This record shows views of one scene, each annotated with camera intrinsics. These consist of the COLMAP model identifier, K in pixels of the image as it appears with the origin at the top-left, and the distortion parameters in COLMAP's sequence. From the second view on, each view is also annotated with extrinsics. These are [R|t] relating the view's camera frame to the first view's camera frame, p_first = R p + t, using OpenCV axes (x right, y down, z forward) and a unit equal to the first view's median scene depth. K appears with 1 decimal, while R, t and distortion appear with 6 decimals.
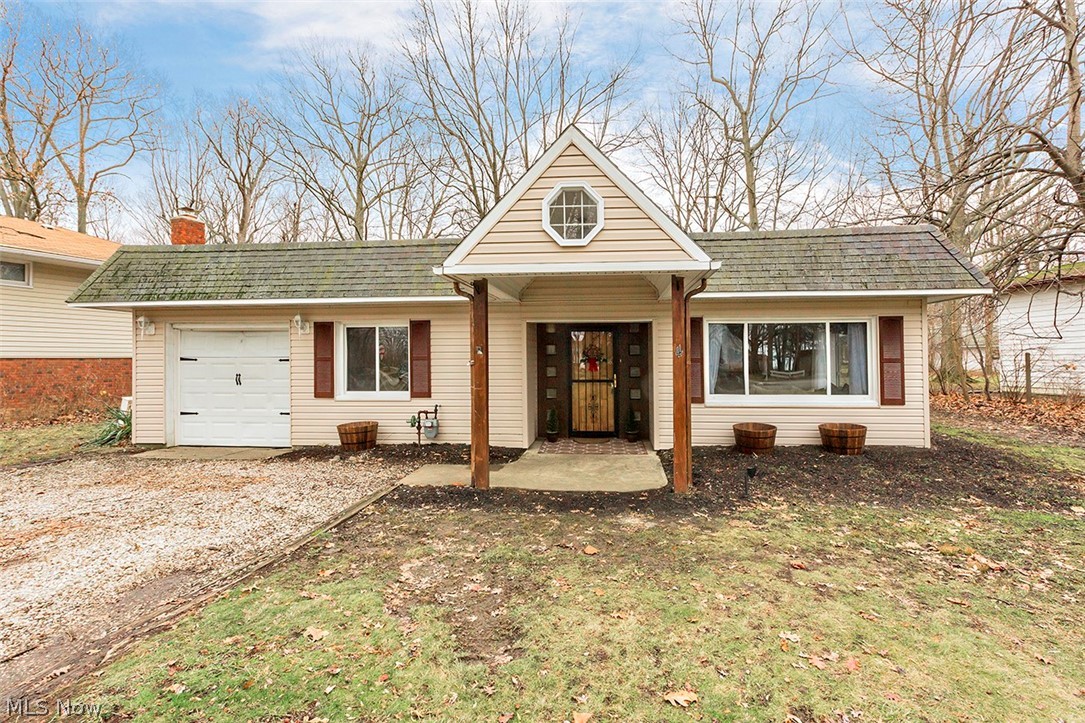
lens RADIAL K [[492.5, 0, 545.7], [0, 492.5, 333.9], [0, 0, 1]] dist [0.001658, 0.000157]
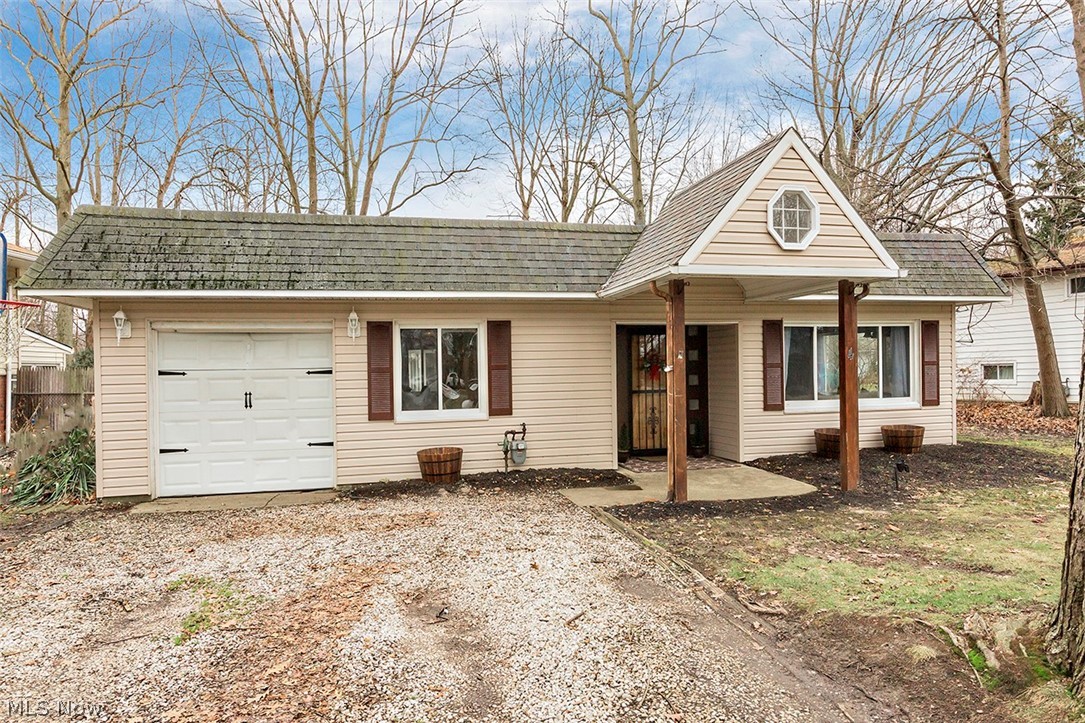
lens RADIAL K [[735.8, 0, 476.3], [0, 735.8, 353.4], [0, 0, 1]] dist [-0.004173, 0.001521]
pose [[0.940353, -0.006741, 0.340133, -0.708756], [-0.000449, 0.999778, 0.021056, 0.001270], [-0.340200, -0.019953, 0.940141, -0.129257]]
